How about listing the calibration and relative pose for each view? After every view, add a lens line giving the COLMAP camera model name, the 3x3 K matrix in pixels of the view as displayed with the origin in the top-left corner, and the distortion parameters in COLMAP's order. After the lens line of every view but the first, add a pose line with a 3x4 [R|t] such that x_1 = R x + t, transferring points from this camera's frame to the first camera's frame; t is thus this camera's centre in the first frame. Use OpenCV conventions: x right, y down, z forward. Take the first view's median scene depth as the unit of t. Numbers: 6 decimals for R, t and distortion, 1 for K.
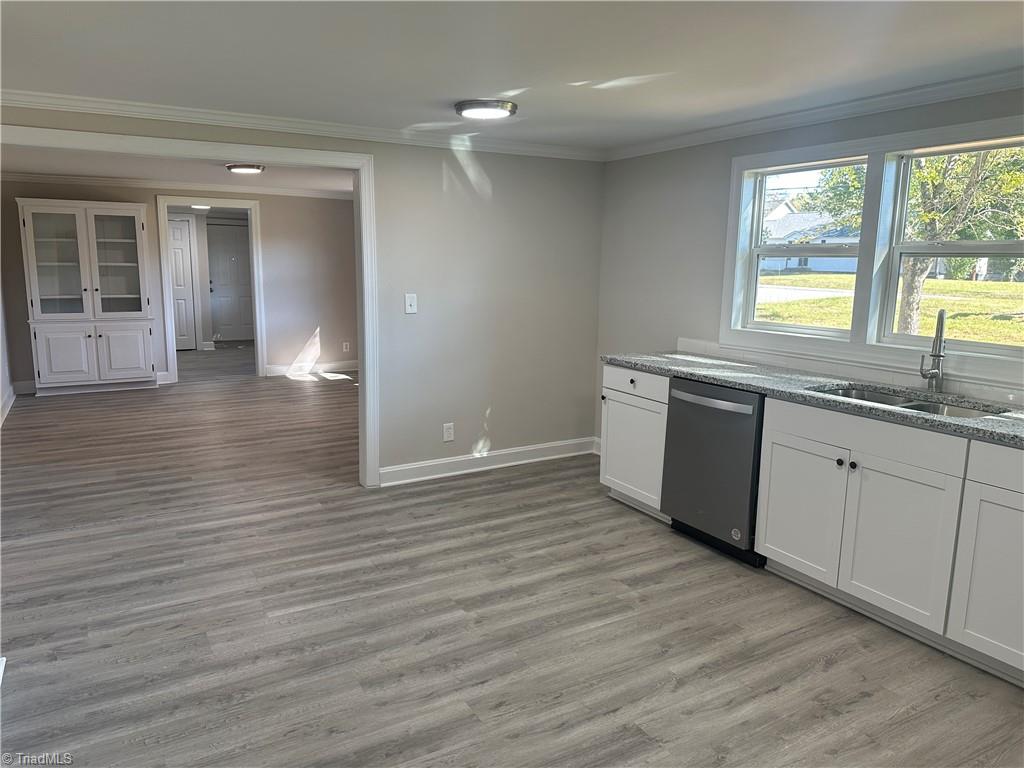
lens RADIAL K [[716.5, 0, 509.6], [0, 716.5, 383.9], [0, 0, 1]] dist [0.067980, -0.079981]
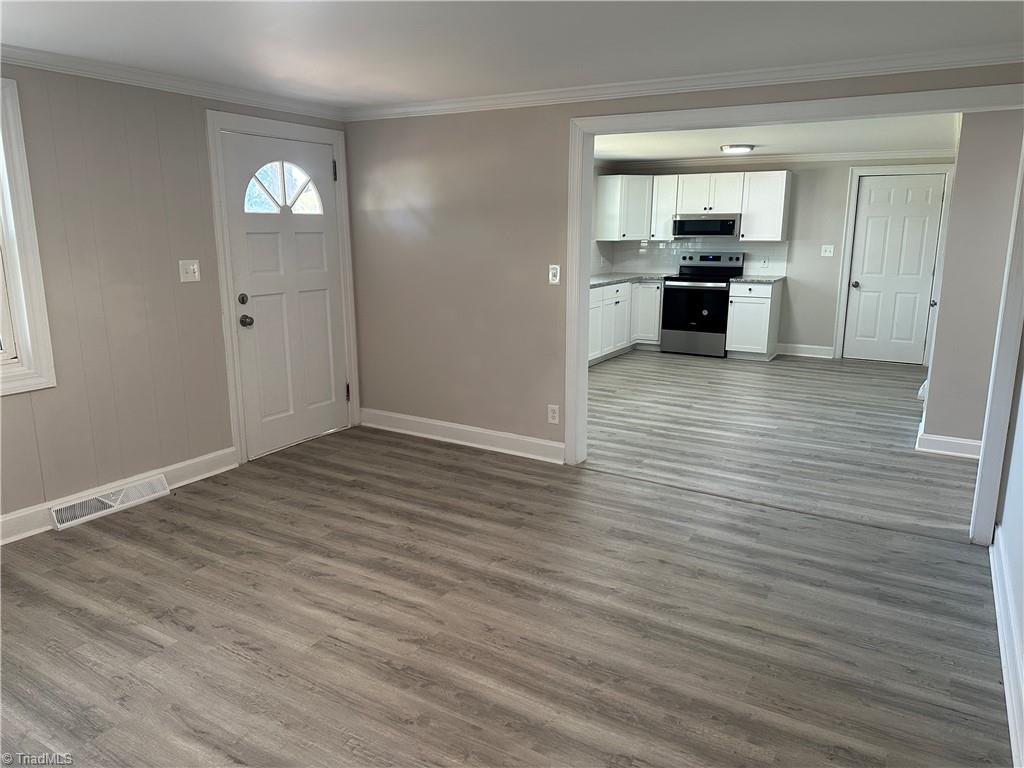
lens RADIAL K [[716.5, 0, 518.1], [0, 716.5, 379.8], [0, 0, 1]] dist [0.067980, -0.079981]
pose [[-0.494486, -0.195159, 0.846993, -1.159576], [0.141323, 0.943448, 0.299890, -0.322493], [-0.857620, 0.267991, -0.438941, 1.769266]]
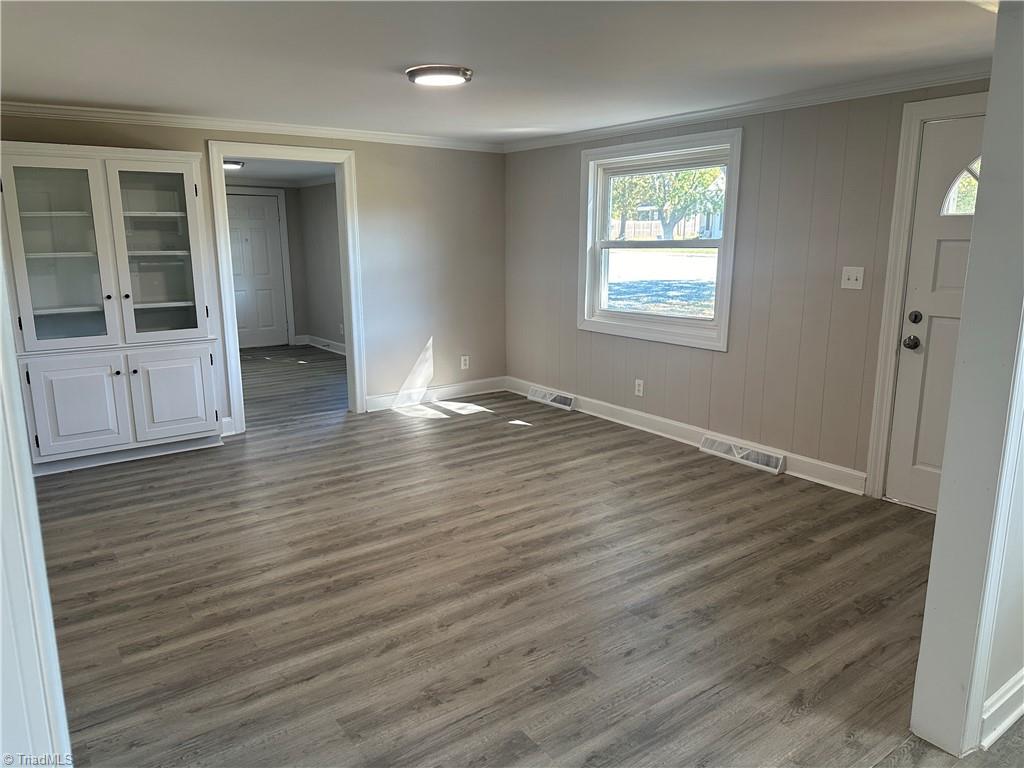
lens RADIAL K [[716.5, 0, 510.5], [0, 716.5, 388.9], [0, 0, 1]] dist [0.067980, -0.079981]
pose [[0.994537, -0.038487, 0.097030, -0.603485], [0.034404, 0.998465, 0.043415, -0.130836], [-0.098552, -0.039840, 0.994334, 0.703593]]
